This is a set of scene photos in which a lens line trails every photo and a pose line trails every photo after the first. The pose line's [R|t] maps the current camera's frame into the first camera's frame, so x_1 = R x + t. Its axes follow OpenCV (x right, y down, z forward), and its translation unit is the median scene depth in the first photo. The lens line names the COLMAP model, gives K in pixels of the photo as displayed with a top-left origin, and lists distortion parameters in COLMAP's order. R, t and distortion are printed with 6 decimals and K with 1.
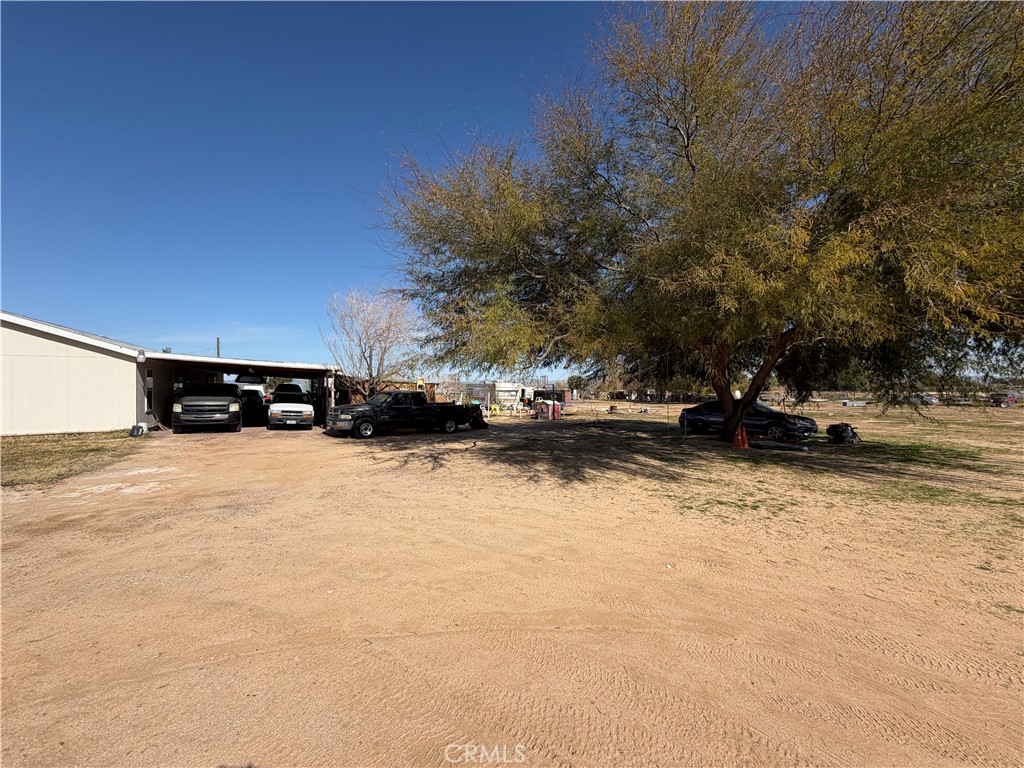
lens RADIAL K [[406.3, 0, 509.6], [0, 406.3, 386.4], [0, 0, 1]] dist [0.000038, 0.000085]
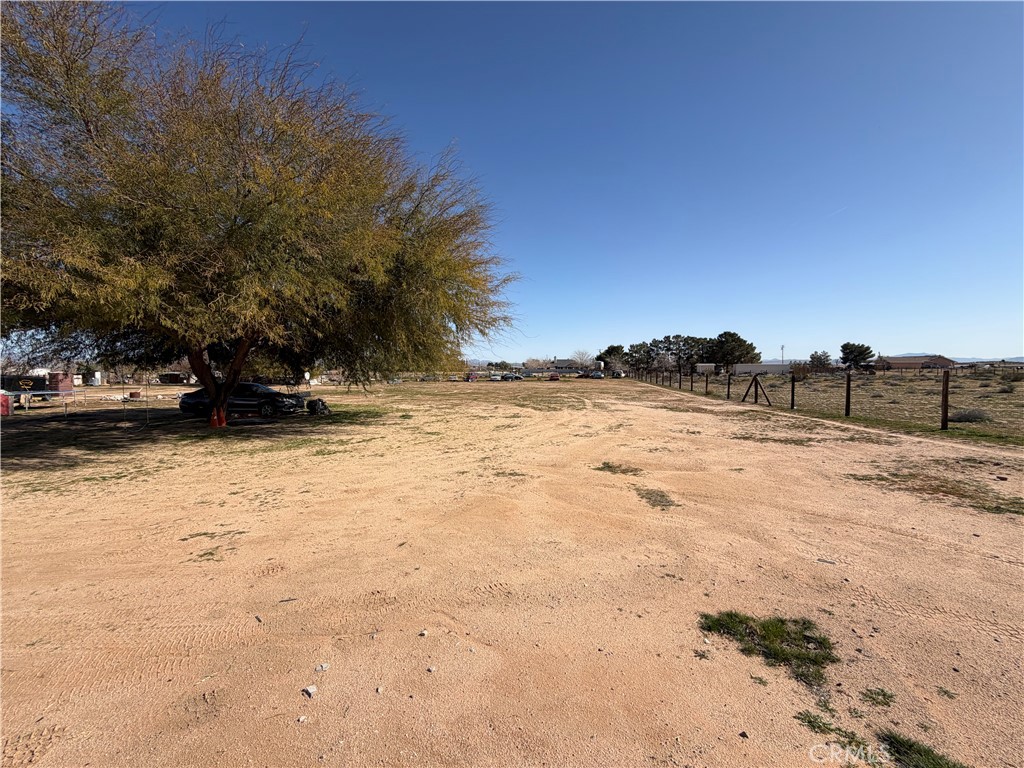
lens RADIAL K [[406.3, 0, 509.5], [0, 406.3, 385.2], [0, 0, 1]] dist [0.000038, 0.000085]
pose [[0.606483, -0.033055, 0.794409, 0.128990], [-0.001792, 0.999076, 0.042939, -0.008146], [-0.795095, -0.027465, 0.605863, -0.220223]]
